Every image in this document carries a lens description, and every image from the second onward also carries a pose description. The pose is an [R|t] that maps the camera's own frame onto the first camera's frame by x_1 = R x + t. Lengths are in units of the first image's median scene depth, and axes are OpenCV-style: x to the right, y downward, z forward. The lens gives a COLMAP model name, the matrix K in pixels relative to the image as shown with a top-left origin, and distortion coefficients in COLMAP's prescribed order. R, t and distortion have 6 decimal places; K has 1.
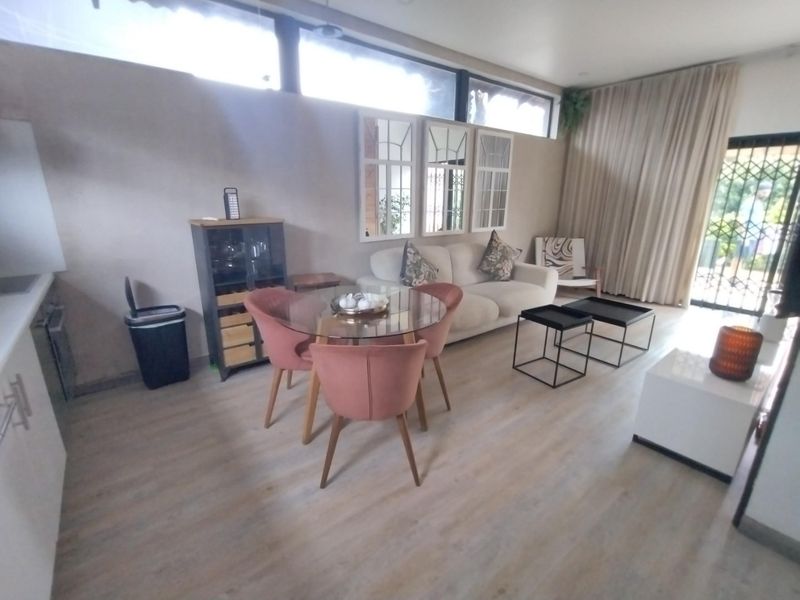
lens RADIAL K [[367.5, 0, 398.3], [0, 367.5, 297.7], [0, 0, 1]] dist [-0.012421, 0.005511]
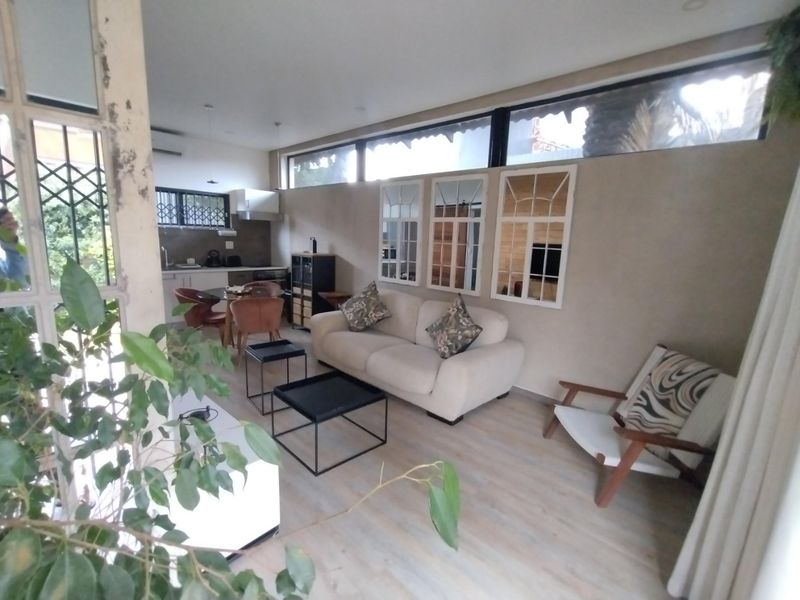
lens RADIAL K [[367.5, 0, 396.5], [0, 367.5, 300.3], [0, 0, 1]] dist [-0.012421, 0.005511]
pose [[0.142591, 0.163596, -0.976168, 1.002689], [-0.314239, 0.942704, 0.112086, -0.211177], [0.938574, 0.290768, 0.185829, 0.710997]]
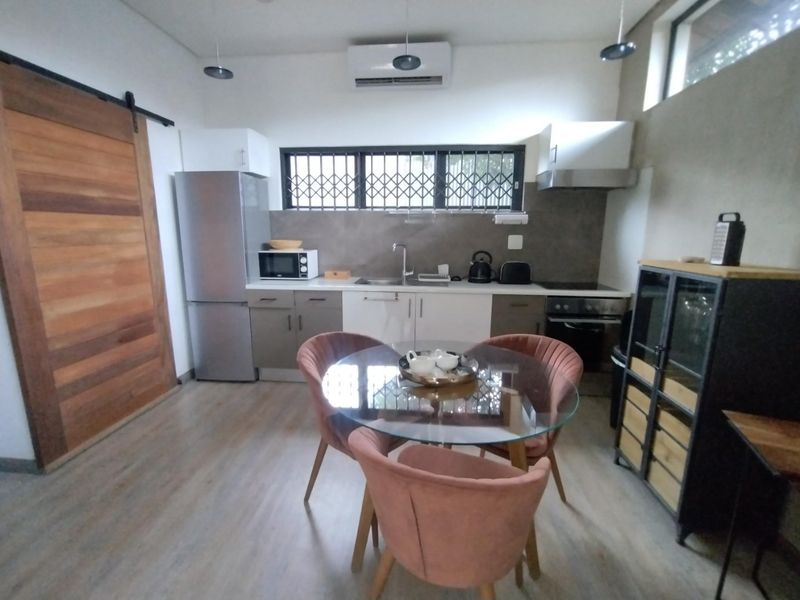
lens RADIAL K [[367.5, 0, 394.9], [0, 367.5, 302.3], [0, 0, 1]] dist [-0.012421, 0.005511]
pose [[-0.687423, 0.124141, -0.715569, 0.226356], [-0.219325, 0.903795, 0.367494, -0.162721], [0.692348, 0.409566, -0.594062, 0.635798]]
